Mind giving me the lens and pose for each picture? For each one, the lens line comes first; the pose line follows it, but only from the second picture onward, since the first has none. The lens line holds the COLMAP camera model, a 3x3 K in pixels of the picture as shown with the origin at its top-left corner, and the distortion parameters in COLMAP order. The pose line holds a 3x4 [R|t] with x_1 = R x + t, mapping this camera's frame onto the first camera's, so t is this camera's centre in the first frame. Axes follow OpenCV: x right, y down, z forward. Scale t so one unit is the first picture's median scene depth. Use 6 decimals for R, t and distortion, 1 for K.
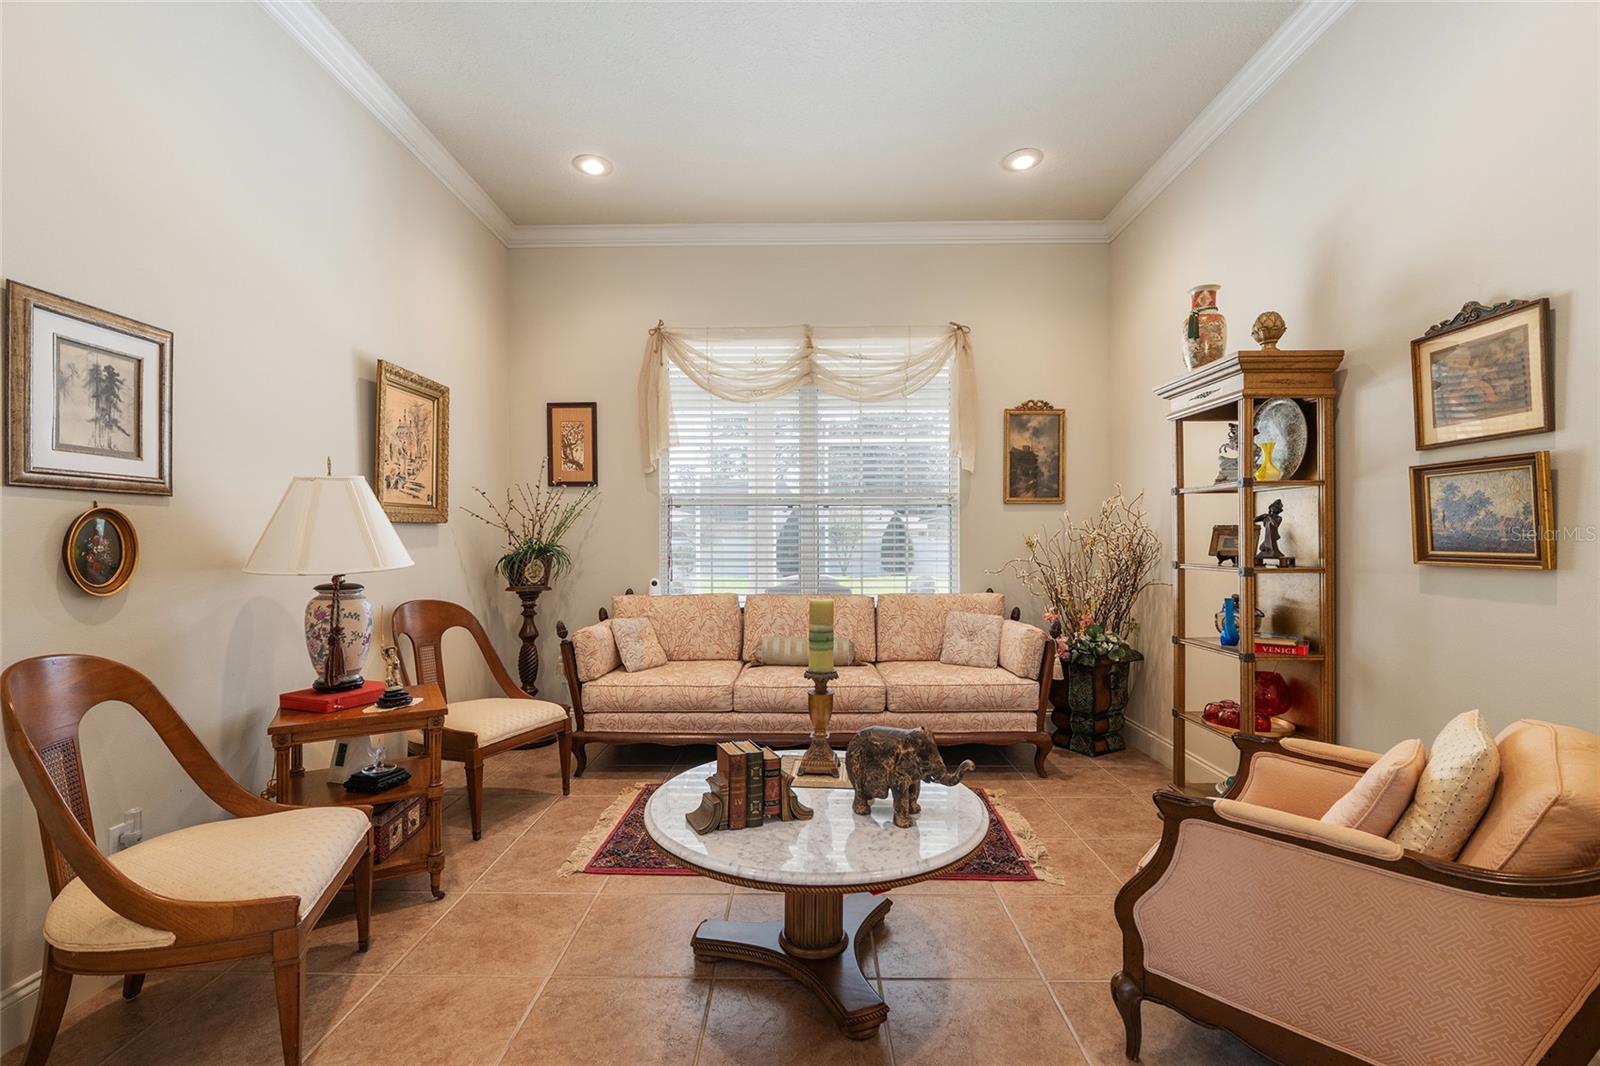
lens RADIAL K [[678.1, 0, 796.9], [0, 678.1, 537.6], [0, 0, 1]] dist [-0.006298, -0.001080]
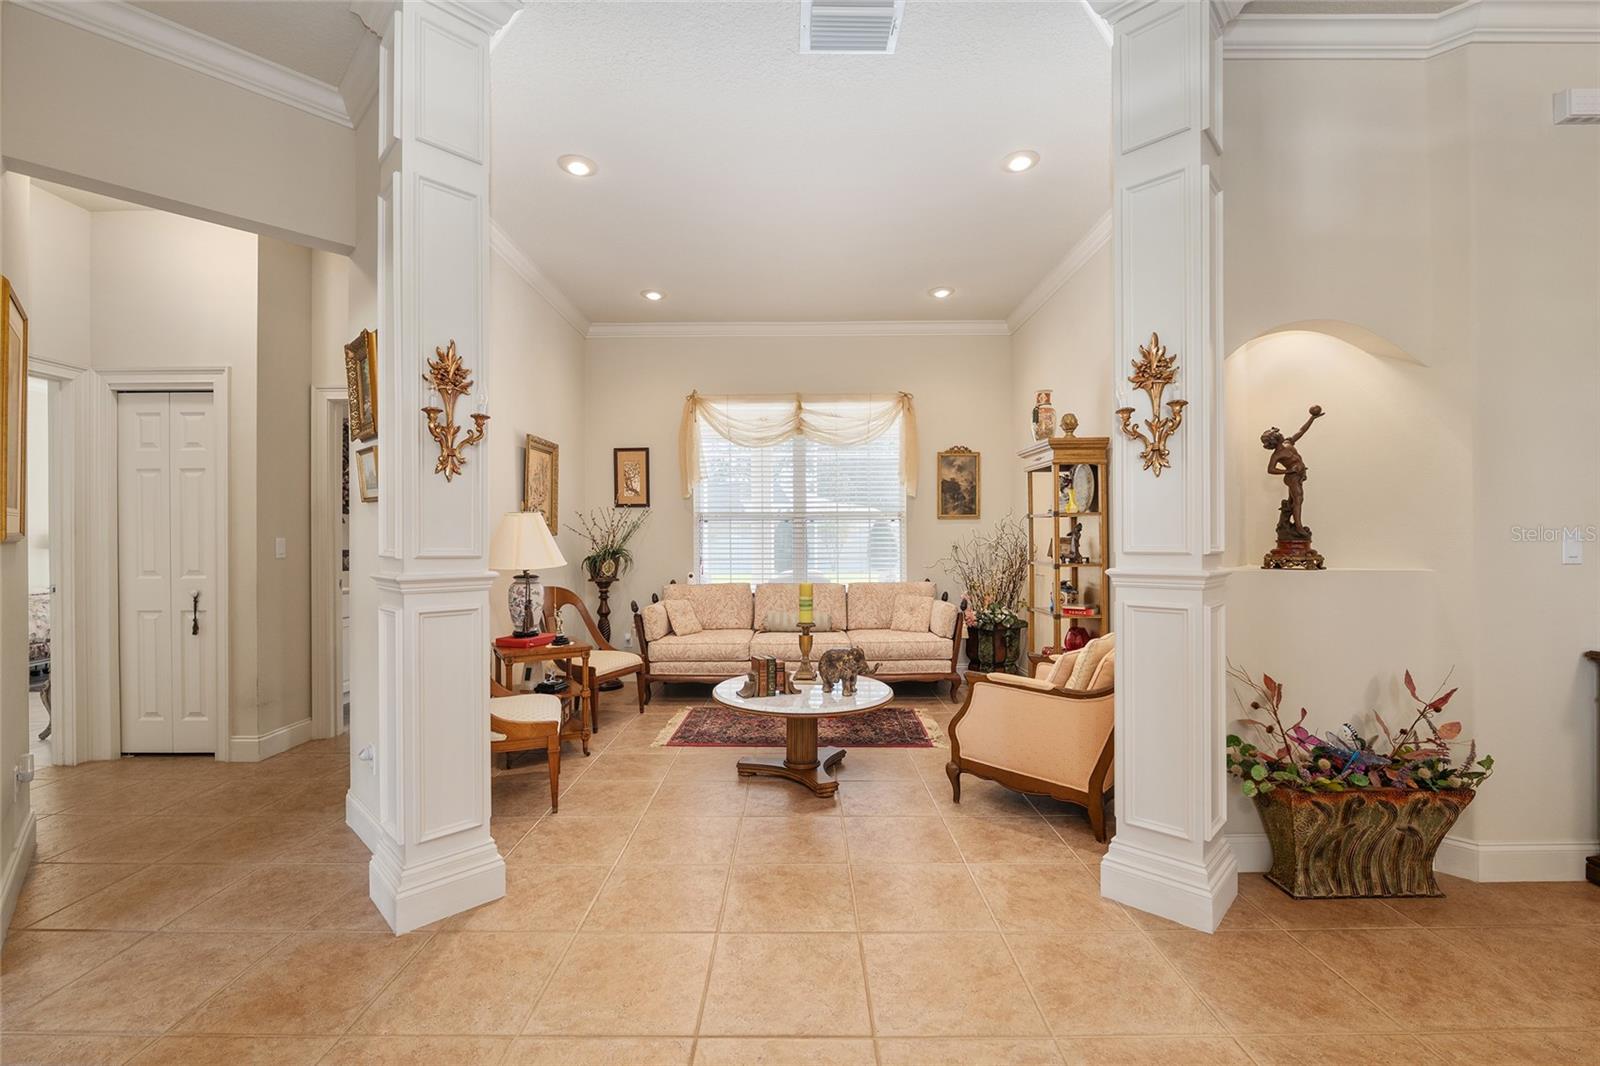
lens RADIAL K [[678.1, 0, 795.0], [0, 678.1, 536.2], [0, 0, 1]] dist [-0.006298, -0.001080]
pose [[0.999965, -0.002764, 0.007873, -0.004343], [0.002738, 0.999991, 0.003320, -0.023522], [-0.007882, -0.003298, 0.999963, -0.502392]]
